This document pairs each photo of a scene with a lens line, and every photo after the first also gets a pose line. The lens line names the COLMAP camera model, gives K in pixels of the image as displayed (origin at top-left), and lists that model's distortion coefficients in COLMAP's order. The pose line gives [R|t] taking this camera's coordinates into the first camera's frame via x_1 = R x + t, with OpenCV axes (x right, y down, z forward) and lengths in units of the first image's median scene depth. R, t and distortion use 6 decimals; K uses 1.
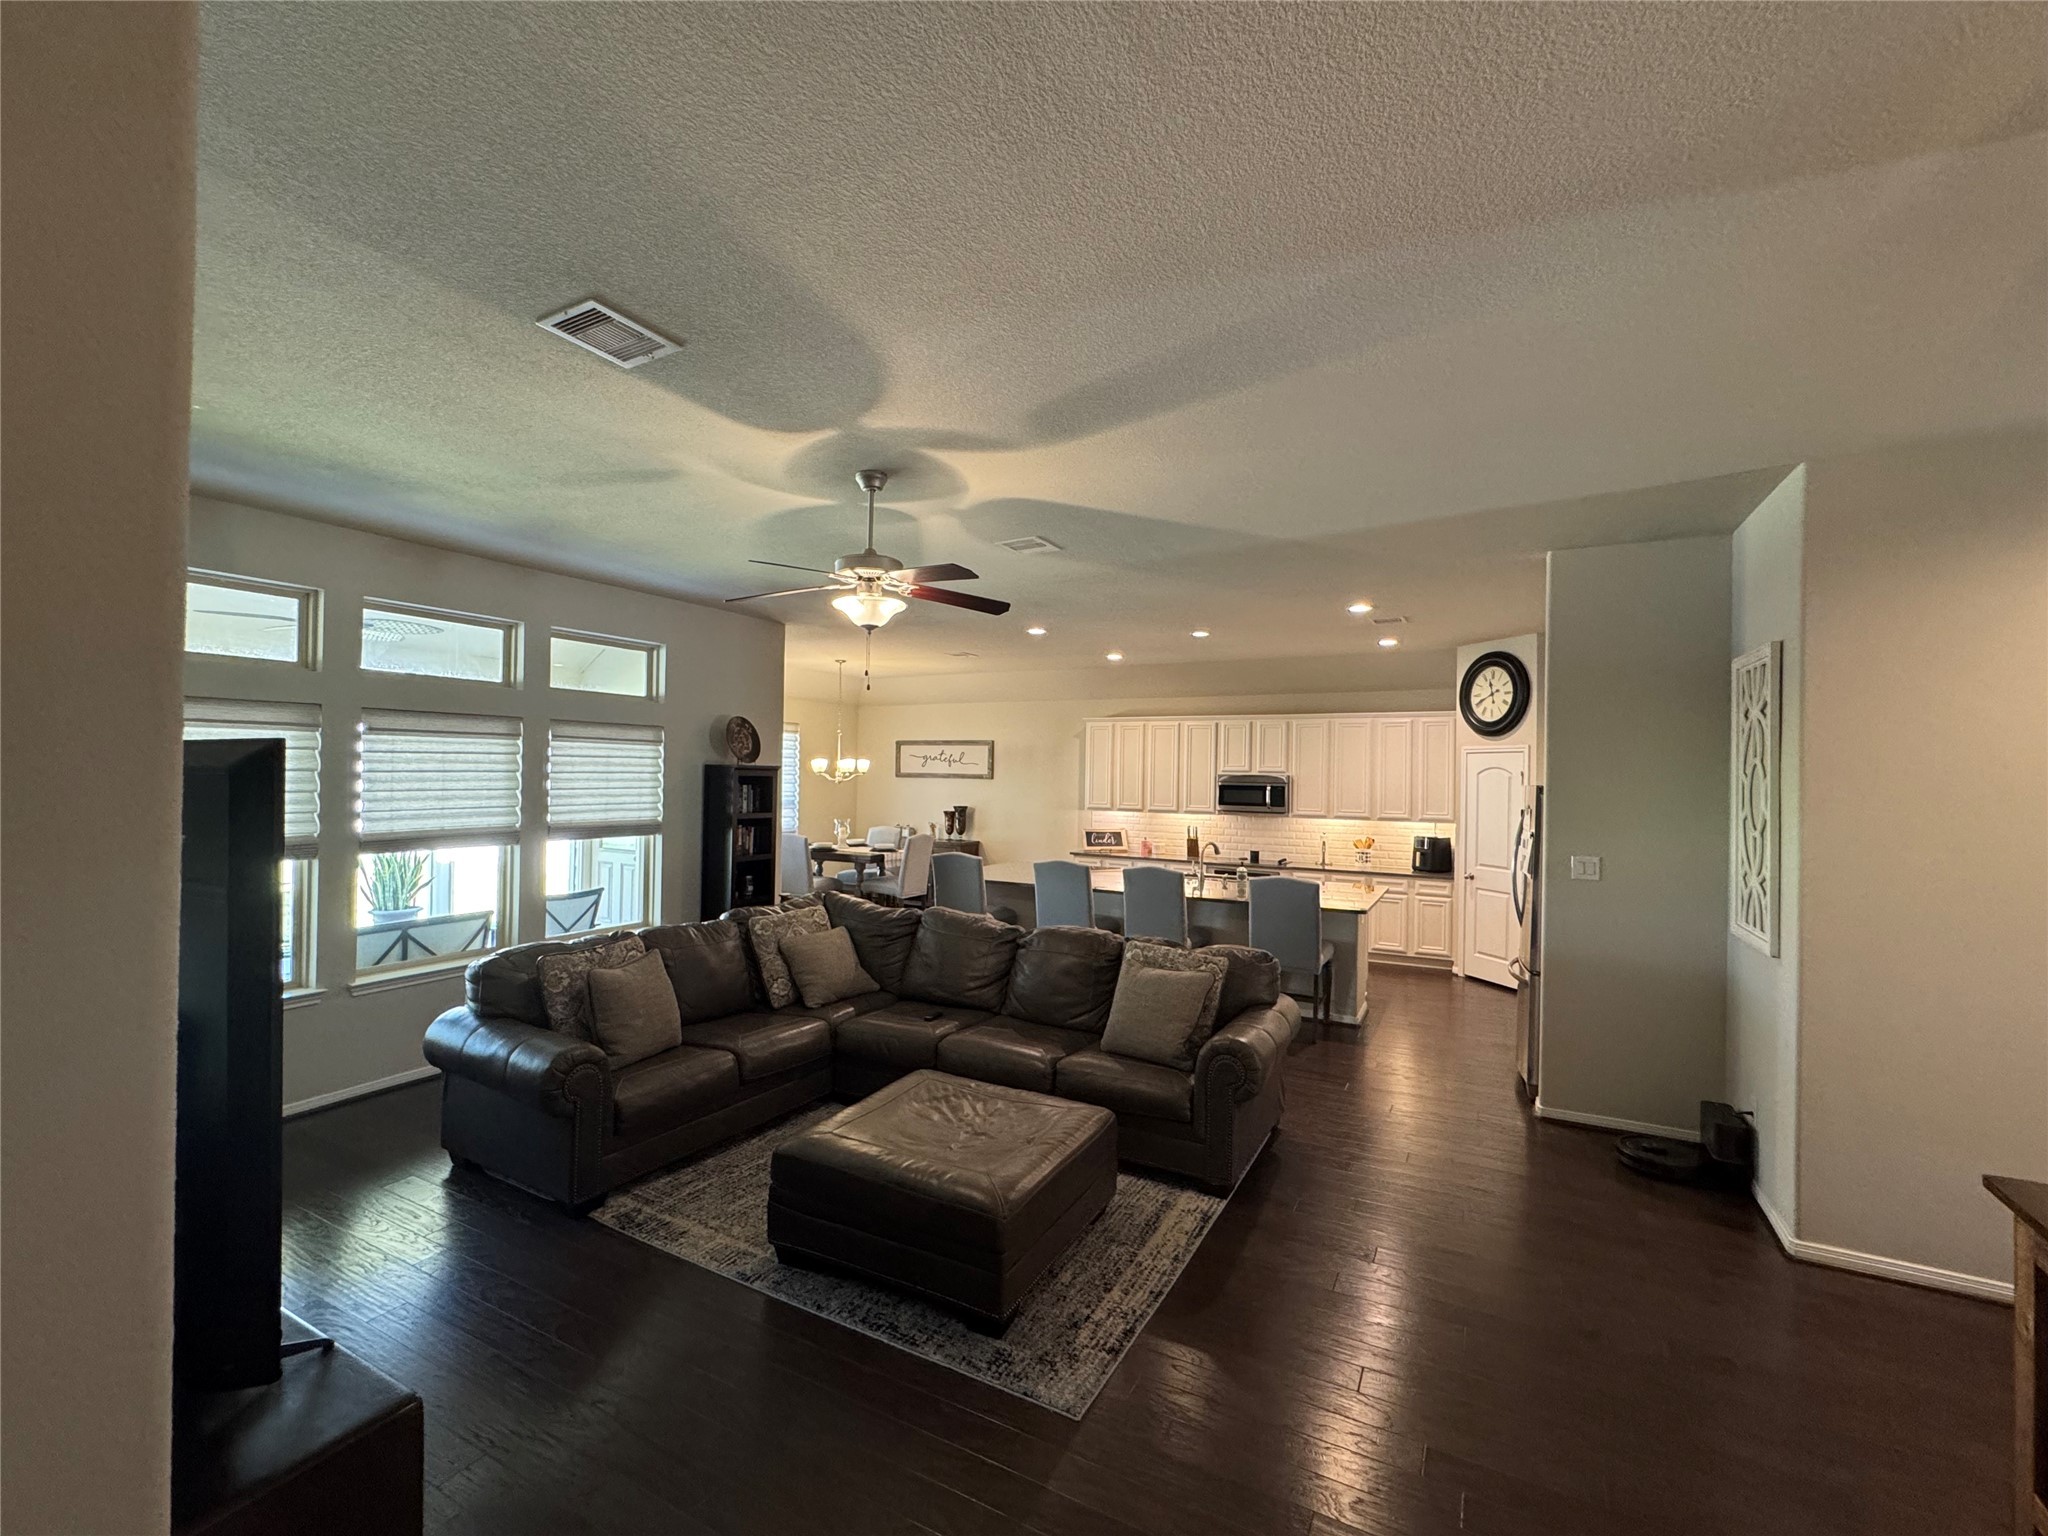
lens RADIAL K [[873.8, 0, 1021.1], [0, 873.8, 764.2], [0, 0, 1]] dist [-0.005128, 0.000002]
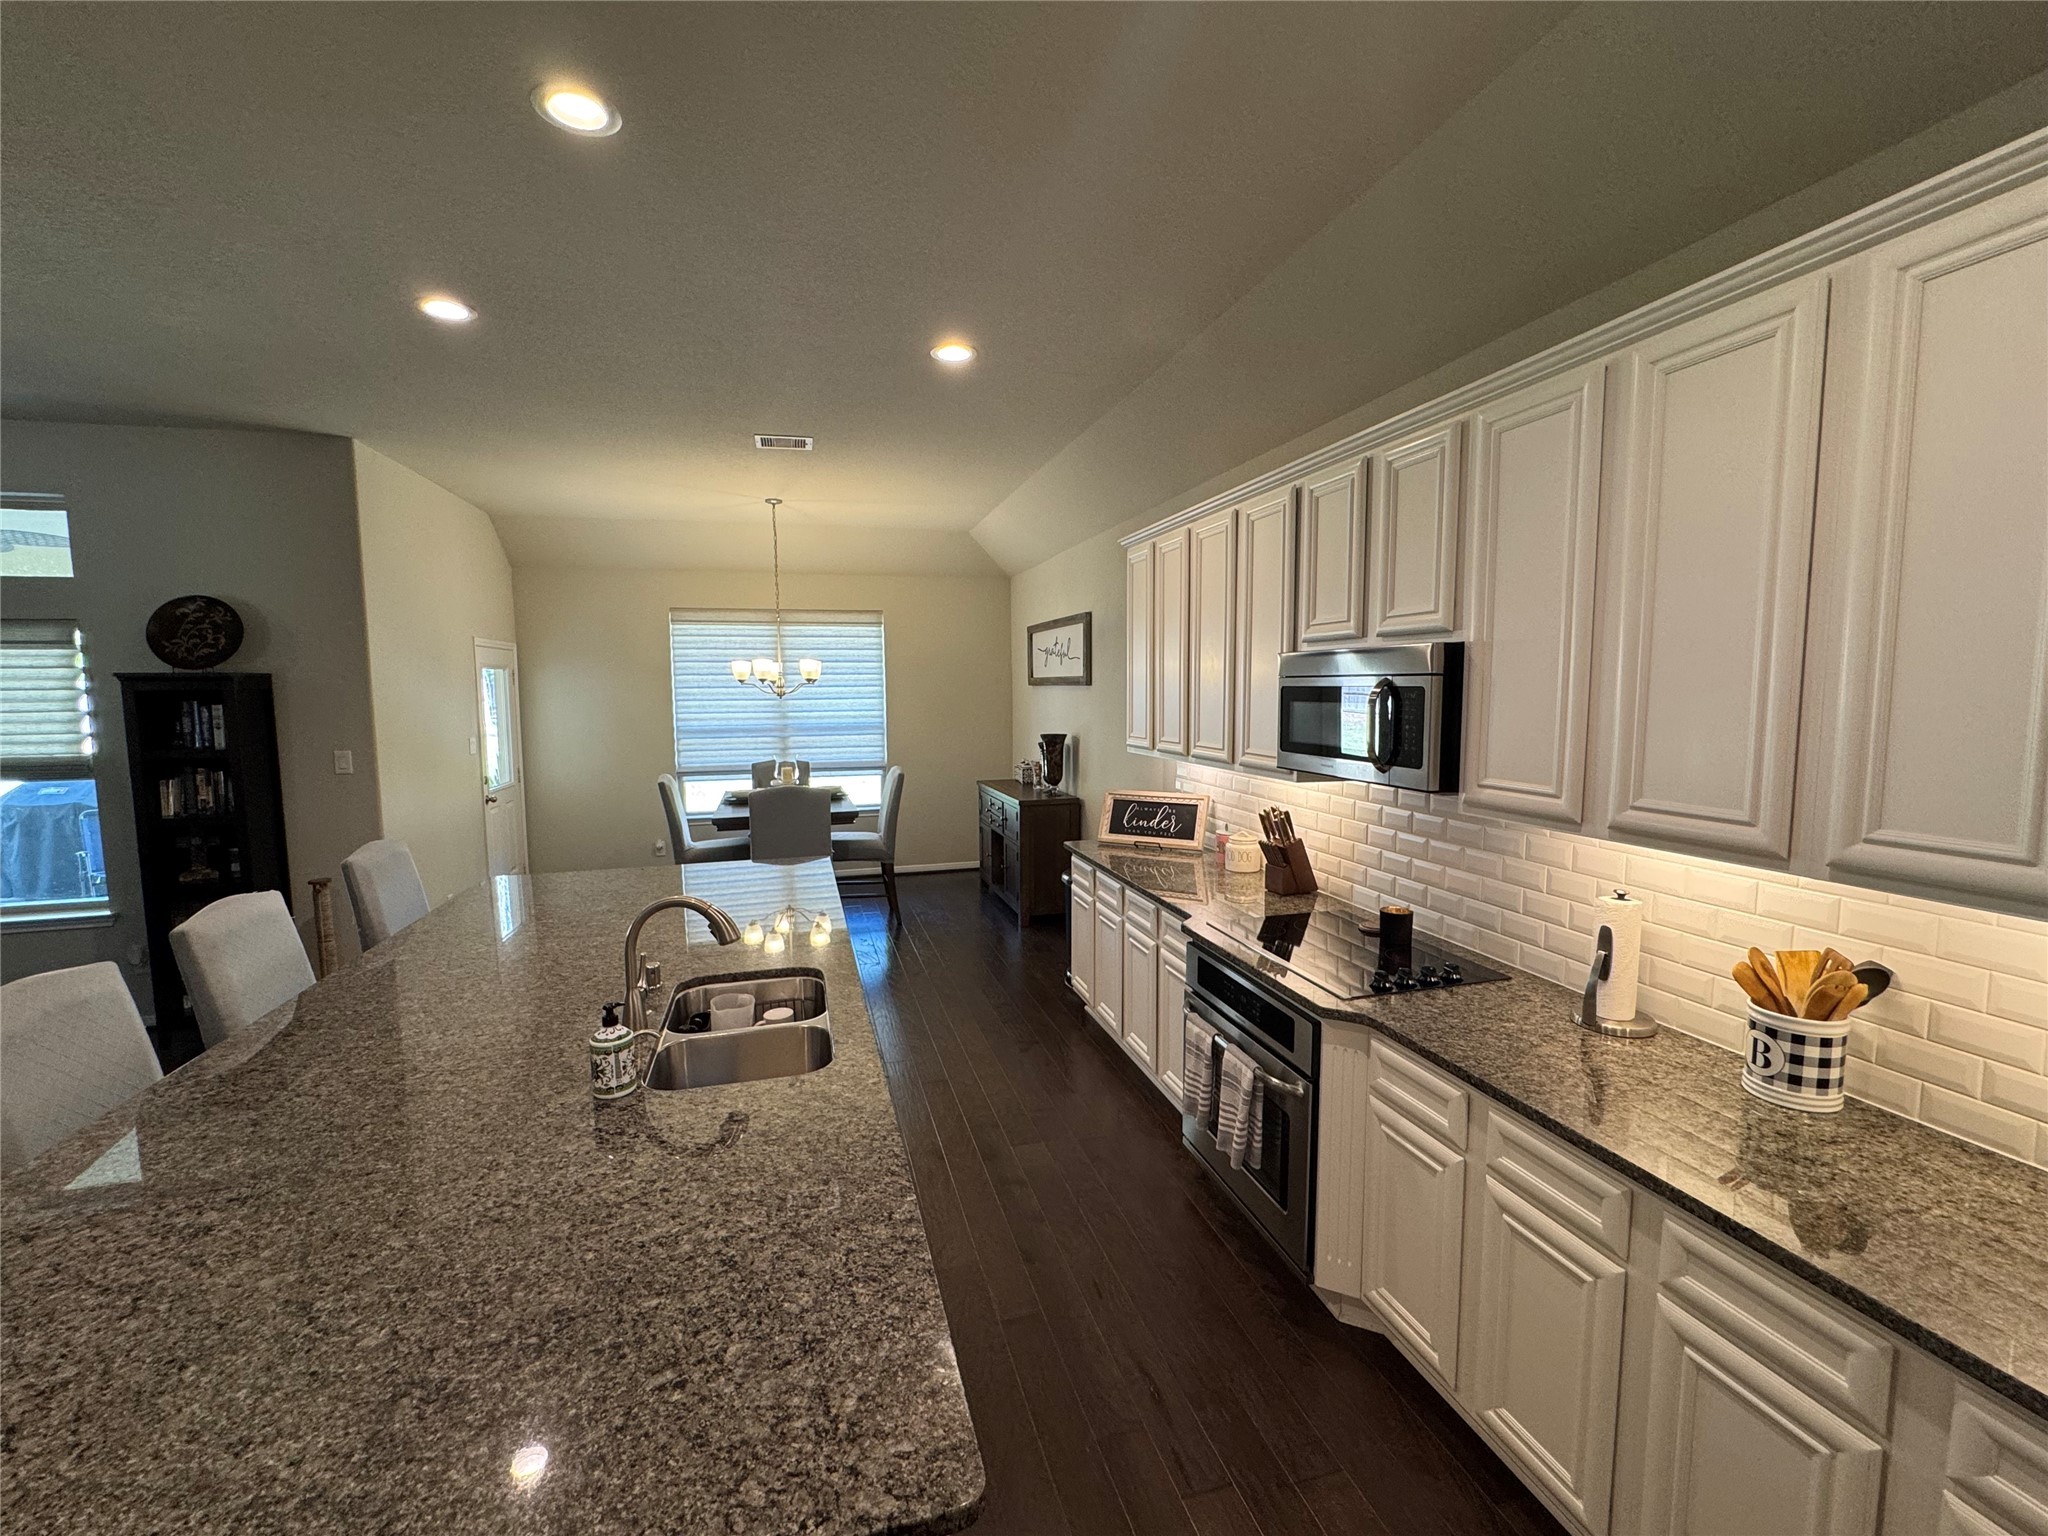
lens RADIAL K [[873.8, 0, 1021.1], [0, 873.8, 764.2], [0, 0, 1]] dist [-0.005128, 0.000002]
pose [[0.686668, 0.044084, -0.725634, 0.402192], [0.026104, 0.996021, 0.085214, 0.022749], [0.726503, -0.077456, 0.682784, 0.732521]]
